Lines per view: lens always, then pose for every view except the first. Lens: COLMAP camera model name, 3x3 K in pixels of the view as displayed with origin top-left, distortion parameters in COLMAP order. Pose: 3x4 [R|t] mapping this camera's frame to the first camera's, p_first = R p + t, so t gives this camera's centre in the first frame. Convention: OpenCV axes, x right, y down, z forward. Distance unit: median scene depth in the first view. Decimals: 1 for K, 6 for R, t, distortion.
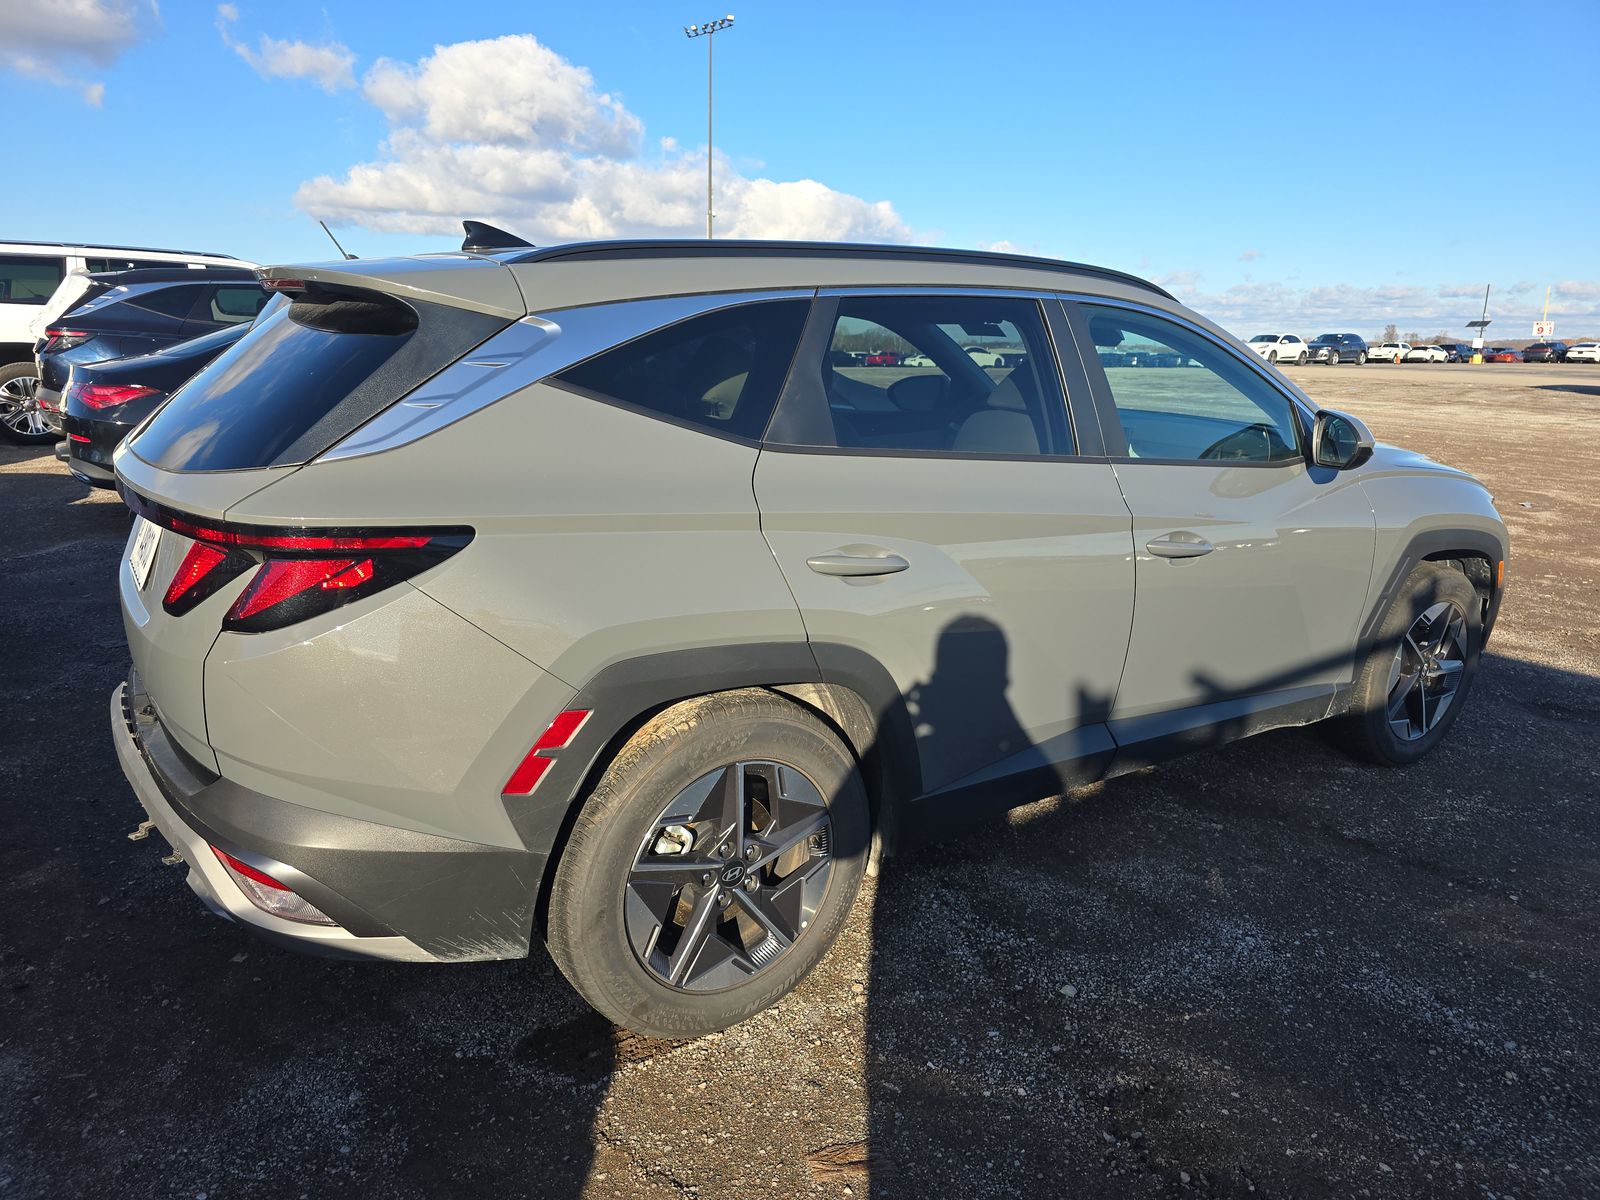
lens RADIAL K [[1076.4, 0, 806.5], [0, 1076.4, 605.8], [0, 0, 1]] dist [0.034615, -0.027211]
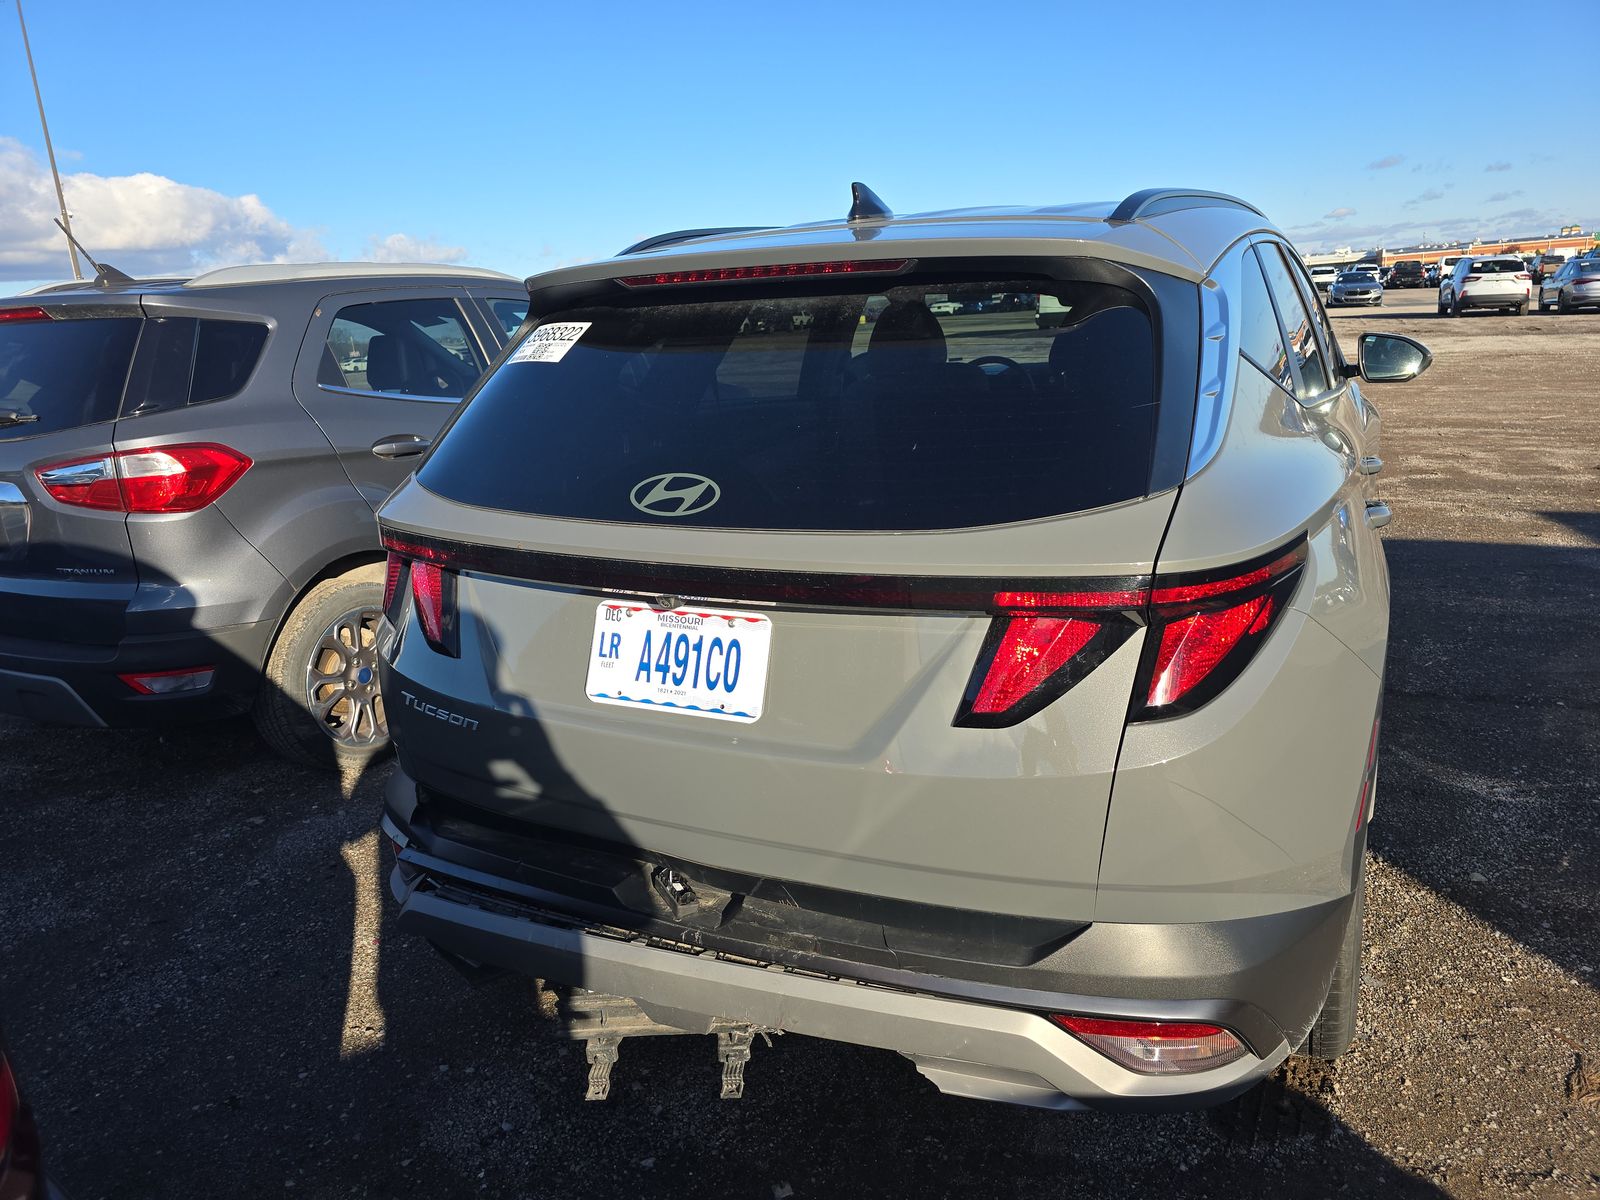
lens RADIAL K [[1076.4, 0, 806.5], [0, 1076.4, 605.8], [0, 0, 1]] dist [0.034615, -0.027211]
pose [[0.870264, -0.205146, 0.447835, -0.840655], [0.200552, 0.977949, 0.058257, -0.115693], [-0.449911, 0.039115, 0.892216, 0.355186]]
